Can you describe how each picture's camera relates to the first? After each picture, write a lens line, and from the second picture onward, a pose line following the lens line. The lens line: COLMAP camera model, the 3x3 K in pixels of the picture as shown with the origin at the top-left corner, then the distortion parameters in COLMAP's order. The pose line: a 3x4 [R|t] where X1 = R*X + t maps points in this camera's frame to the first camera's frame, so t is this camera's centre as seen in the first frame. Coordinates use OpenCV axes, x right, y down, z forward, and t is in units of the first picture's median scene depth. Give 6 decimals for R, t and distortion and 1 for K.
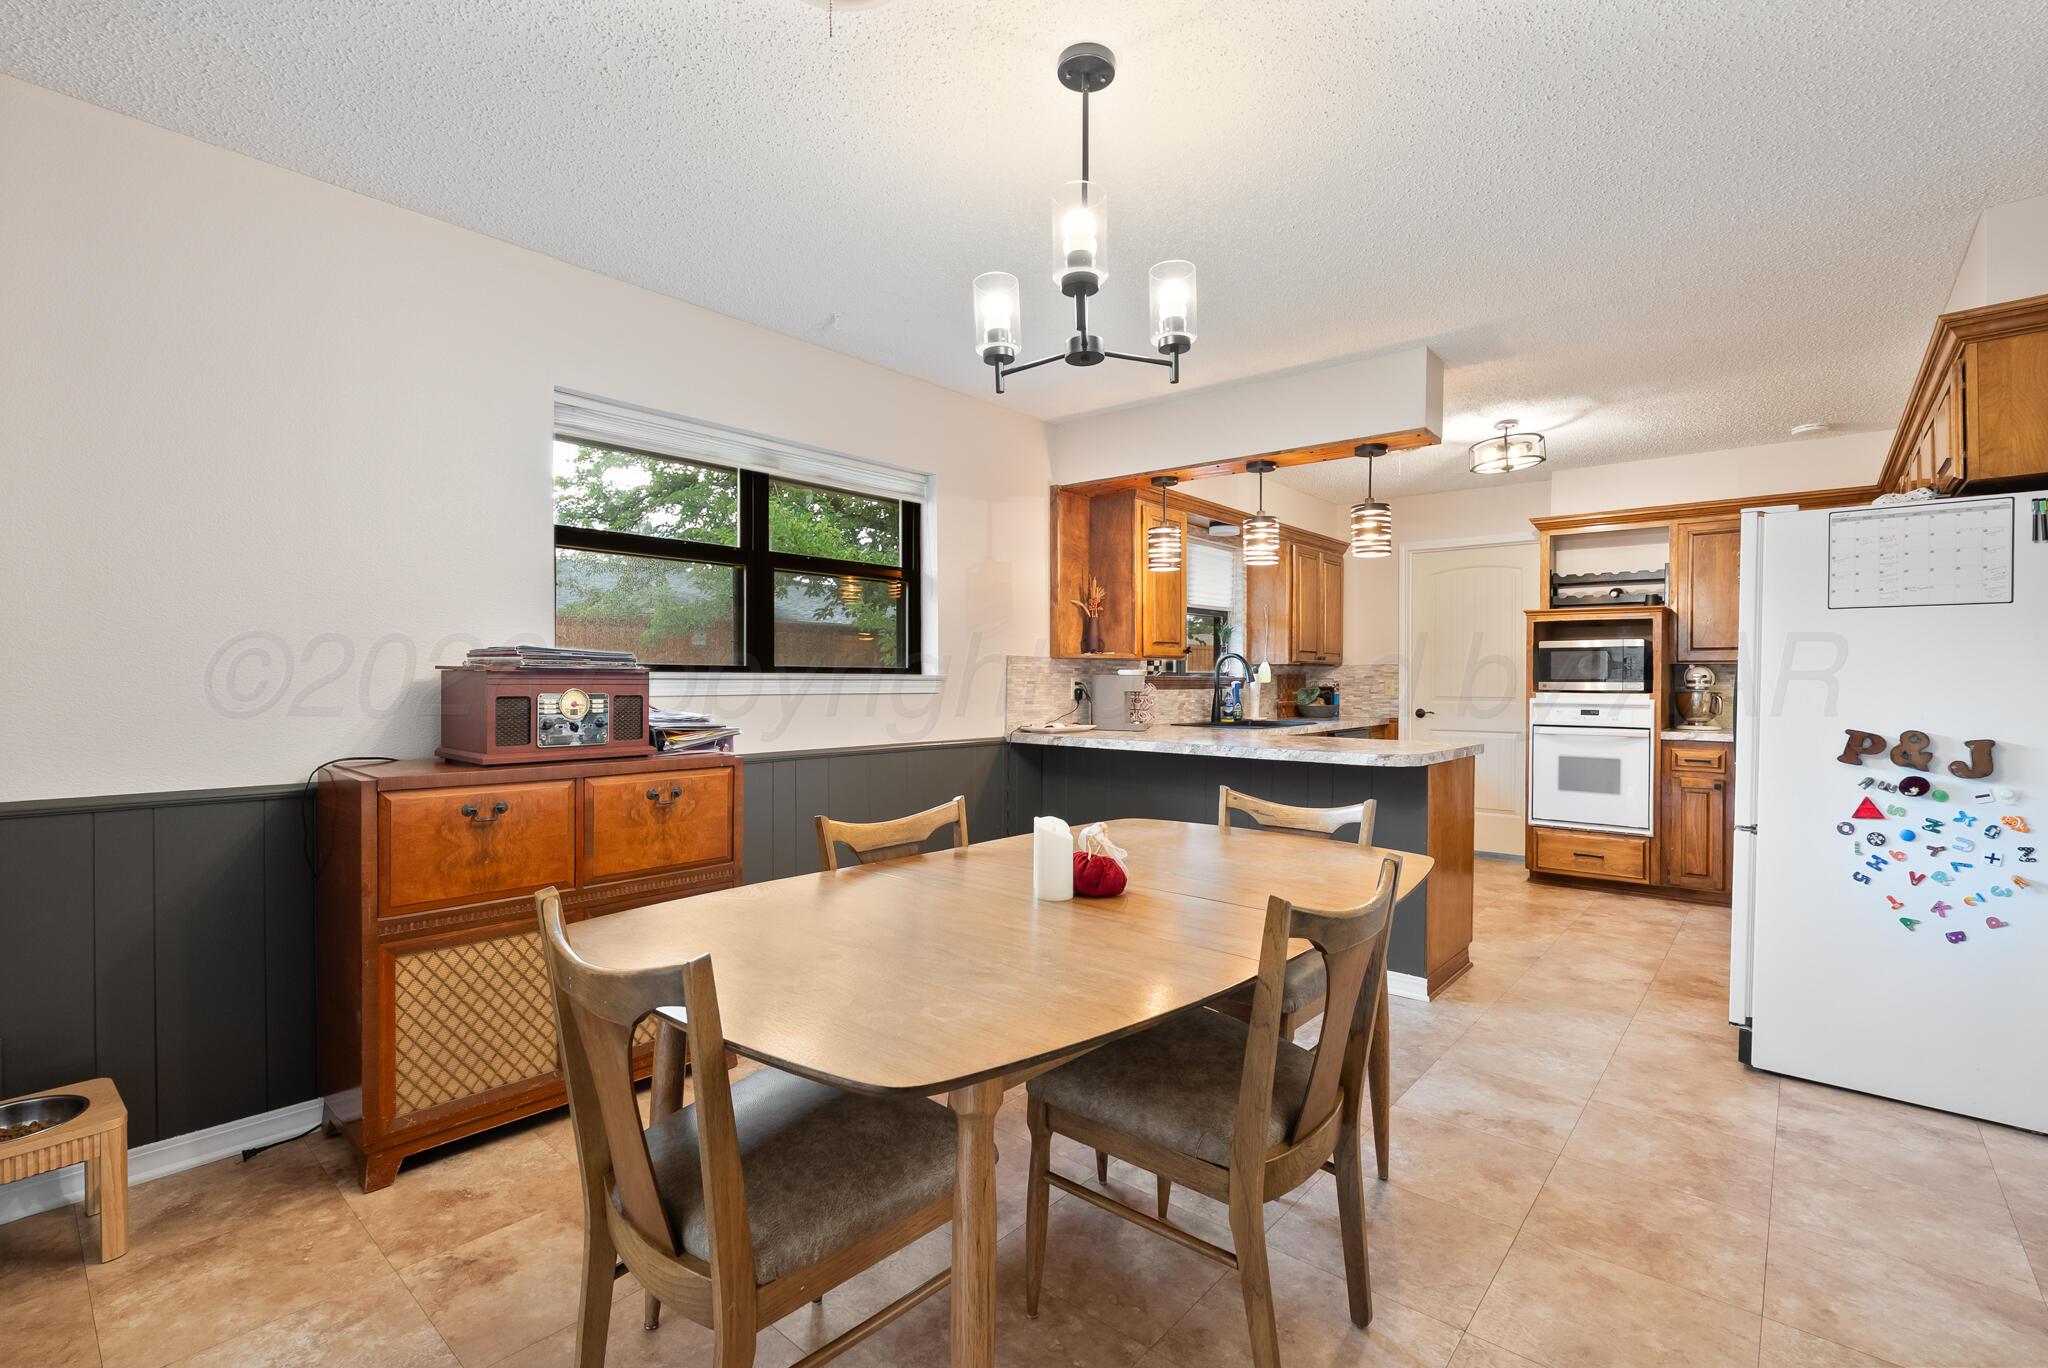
lens RADIAL K [[917.0, 0, 1019.2], [0, 917.0, 678.3], [0, 0, 1]] dist [-0.014028, 0.003408]
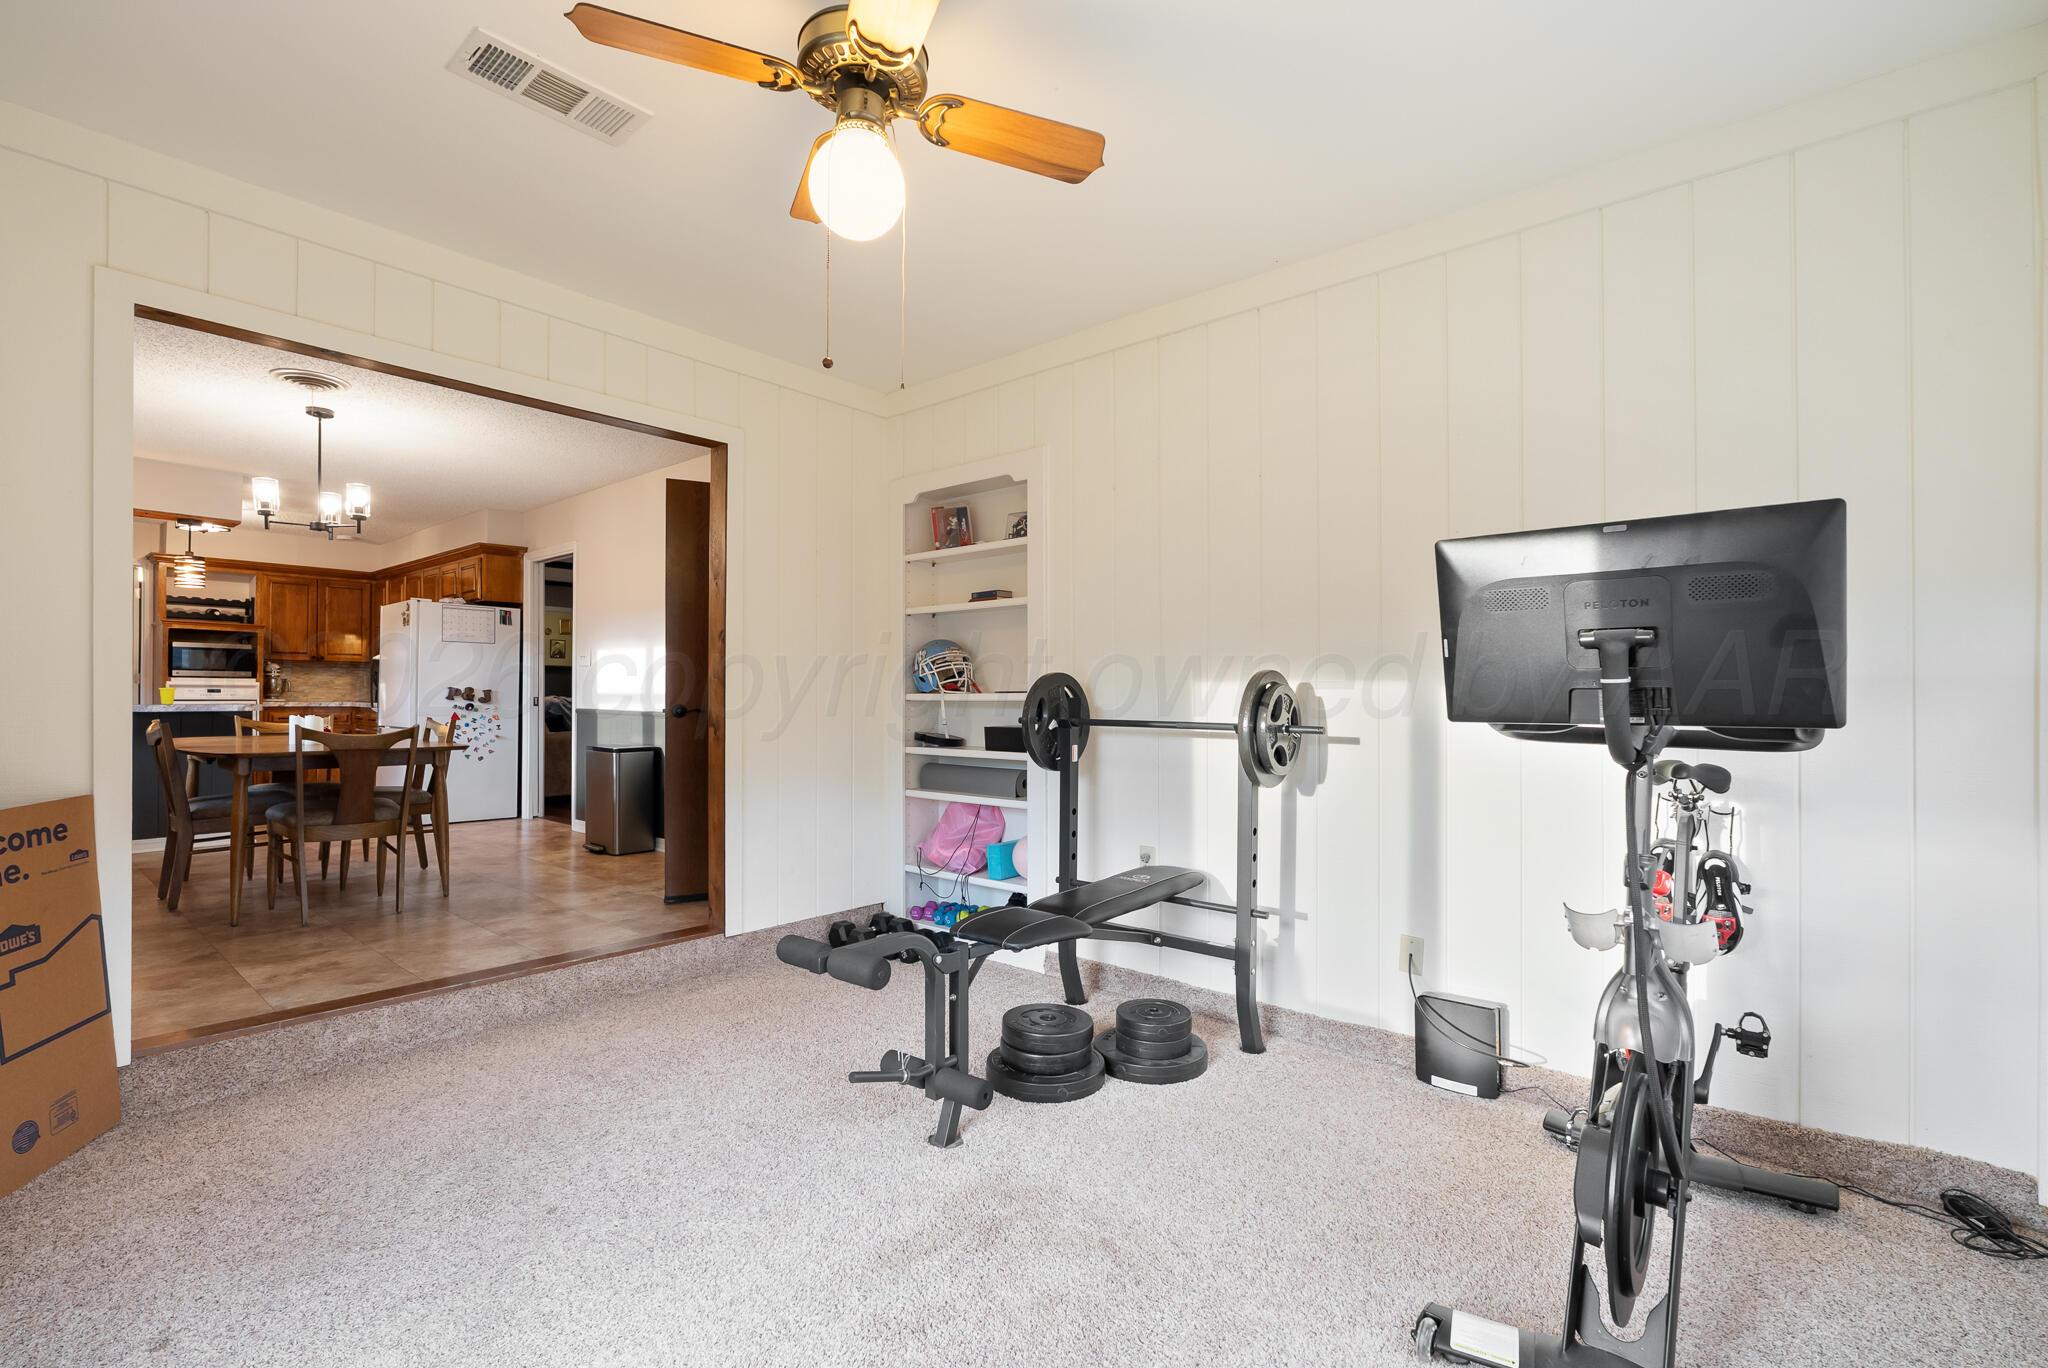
lens RADIAL K [[917.0, 0, 1021.8], [0, 917.0, 693.2], [0, 0, 1]] dist [-0.014028, 0.003408]
pose [[-0.017744, -0.000776, 0.999842, -0.948498], [-0.005775, 0.999983, 0.000674, 0.033325], [-0.999826, -0.005762, -0.017748, -0.332735]]
